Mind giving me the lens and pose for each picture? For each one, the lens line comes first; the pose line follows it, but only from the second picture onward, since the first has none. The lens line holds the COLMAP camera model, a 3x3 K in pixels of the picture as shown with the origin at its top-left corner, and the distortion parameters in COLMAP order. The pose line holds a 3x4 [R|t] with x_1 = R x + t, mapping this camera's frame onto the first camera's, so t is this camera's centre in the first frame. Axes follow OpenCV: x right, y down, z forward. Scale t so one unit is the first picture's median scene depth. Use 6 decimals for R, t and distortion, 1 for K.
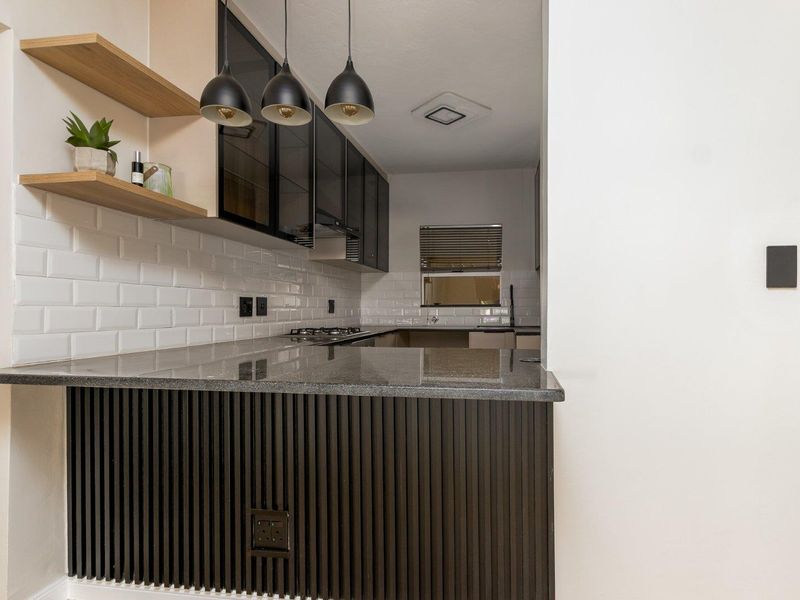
lens RADIAL K [[416.5, 0, 397.3], [0, 416.5, 303.7], [0, 0, 1]] dist [0.001435, -0.002239]
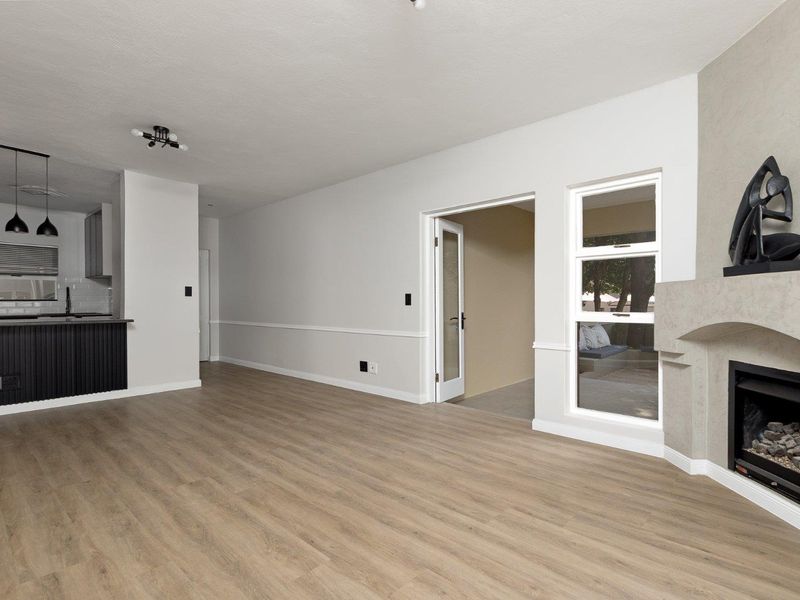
lens RADIAL K [[416.5, 0, 401.2], [0, 416.5, 299.0], [0, 0, 1]] dist [0.001435, -0.002239]
pose [[0.494486, 0.005590, 0.869167, -0.607670], [-0.006796, 0.999974, -0.002565, -0.004748], [-0.869159, -0.004638, 0.494511, -1.126432]]
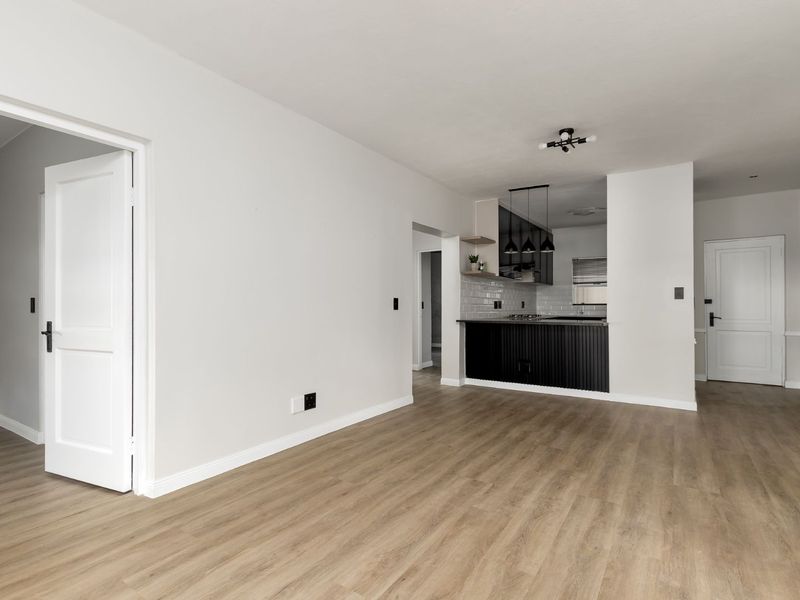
lens RADIAL K [[416.5, 0, 391.6], [0, 416.5, 305.5], [0, 0, 1]] dist [0.001435, -0.002239]
pose [[0.934116, -0.000714, -0.356969, -0.038906], [0.003453, 0.999969, 0.007036, -0.006447], [0.356953, -0.007805, 0.934090, -1.206344]]
